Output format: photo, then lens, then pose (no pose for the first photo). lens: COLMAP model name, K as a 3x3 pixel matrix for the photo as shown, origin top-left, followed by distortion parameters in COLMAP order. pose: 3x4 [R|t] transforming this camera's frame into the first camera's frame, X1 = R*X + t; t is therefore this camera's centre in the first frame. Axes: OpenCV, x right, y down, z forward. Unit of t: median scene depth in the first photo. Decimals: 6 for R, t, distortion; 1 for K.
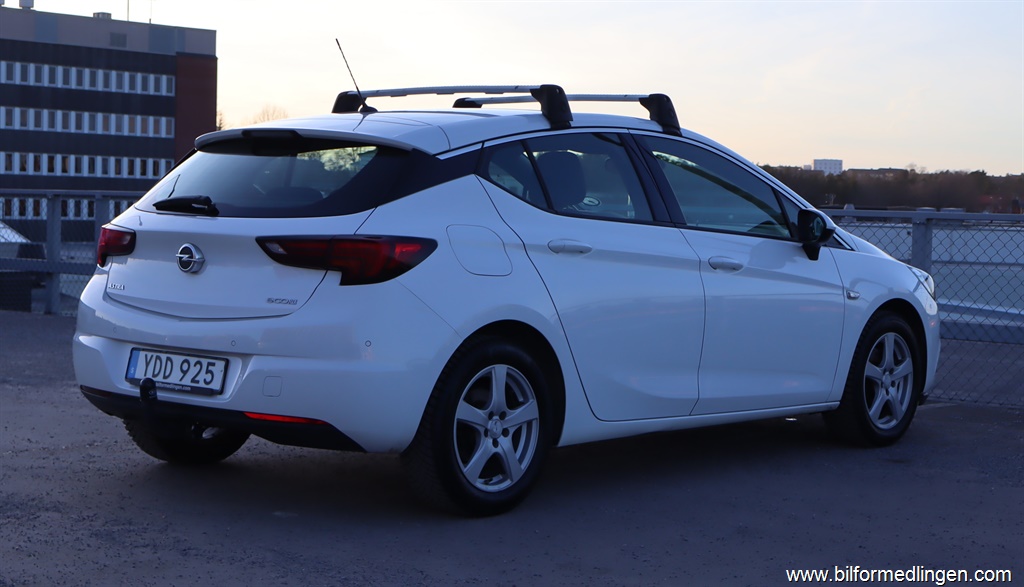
lens RADIAL K [[1852.8, 0, 505.8], [0, 1852.8, 297.2], [0, 0, 1]] dist [0.051642, 0.000000]
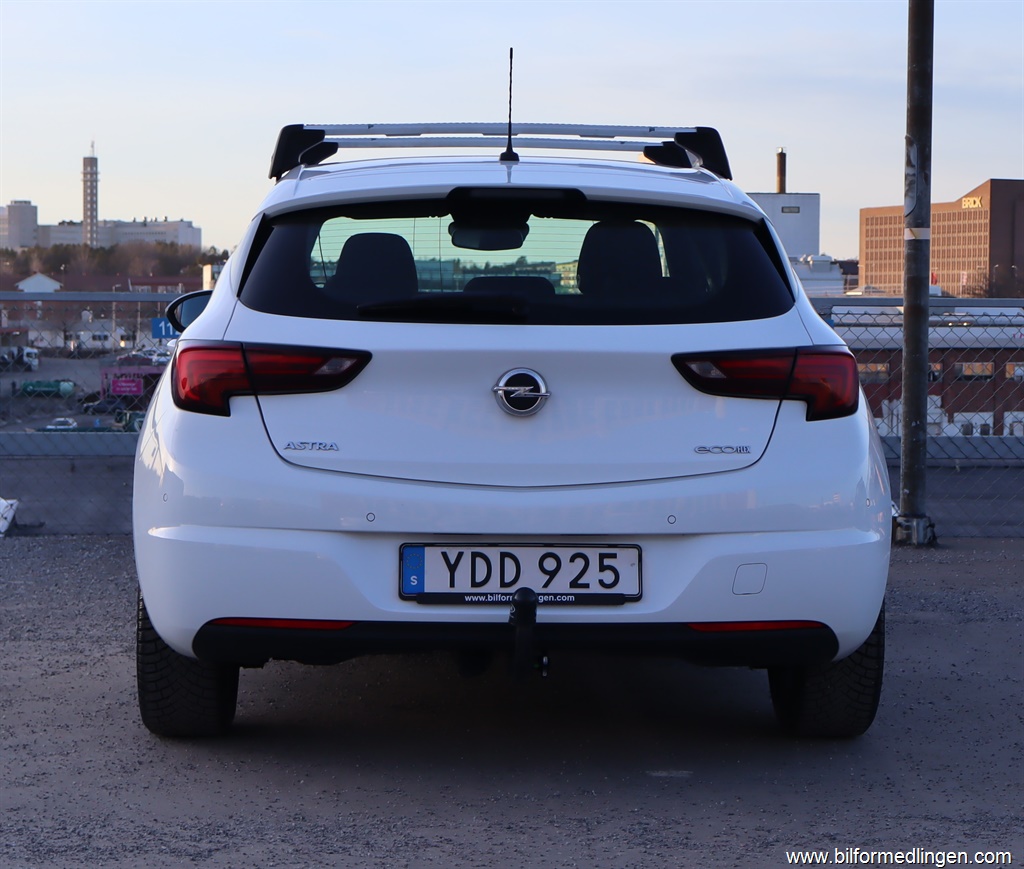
lens RADIAL K [[2260.9, 0, 509.5], [0, 2260.9, 438.1], [0, 0, 1]] dist [0.168591, 0.000000]
pose [[0.721882, -0.062628, 0.689176, -0.694076], [0.045999, 0.998036, 0.042513, -0.037769], [-0.690486, 0.001012, 0.723345, 0.444378]]
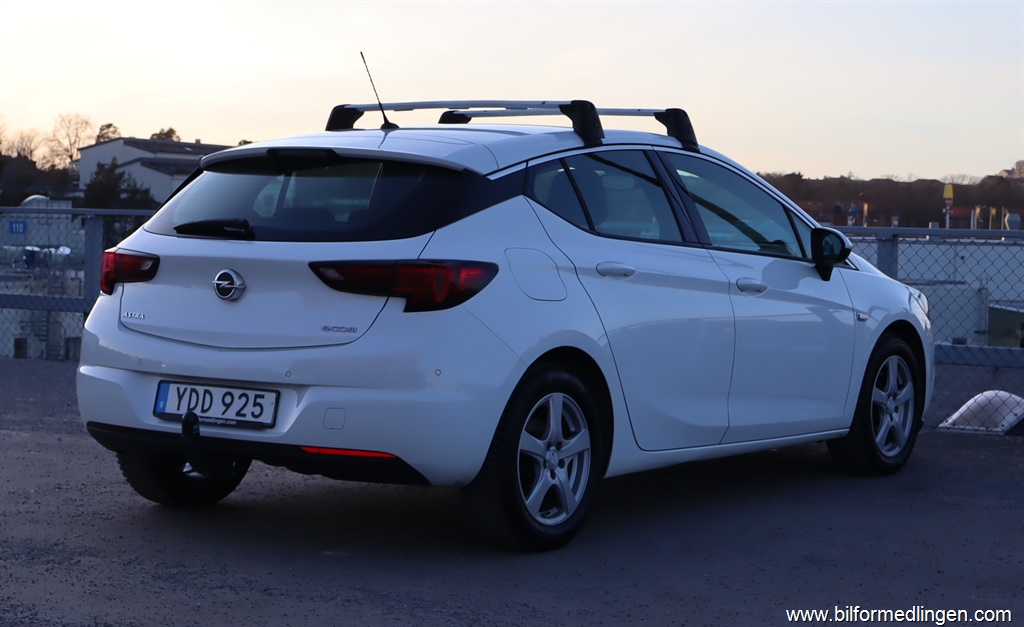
lens RADIAL K [[2163.7, 0, 518.0], [0, 2163.7, 302.5], [0, 0, 1]] dist [0.072537, 0.000000]
pose [[0.992550, -0.008305, 0.121556, -0.156422], [0.009313, 0.999927, -0.007728, -0.002030], [-0.121482, 0.008803, 0.992555, -0.112016]]
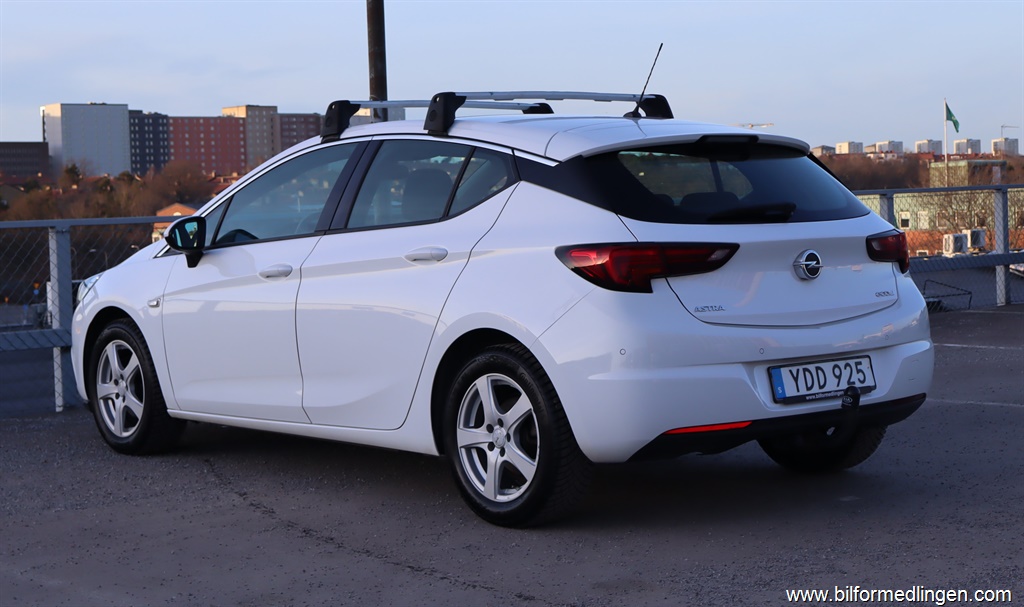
lens RADIAL K [[1861.8, 0, 507.5], [0, 1861.8, 305.8], [0, 0, 1]] dist [-0.014880, 0.000000]
pose [[0.141124, -0.083715, 0.986446, -1.156481], [0.087955, 0.993538, 0.071734, -0.083339], [-0.986077, 0.076639, 0.147575, 1.002582]]
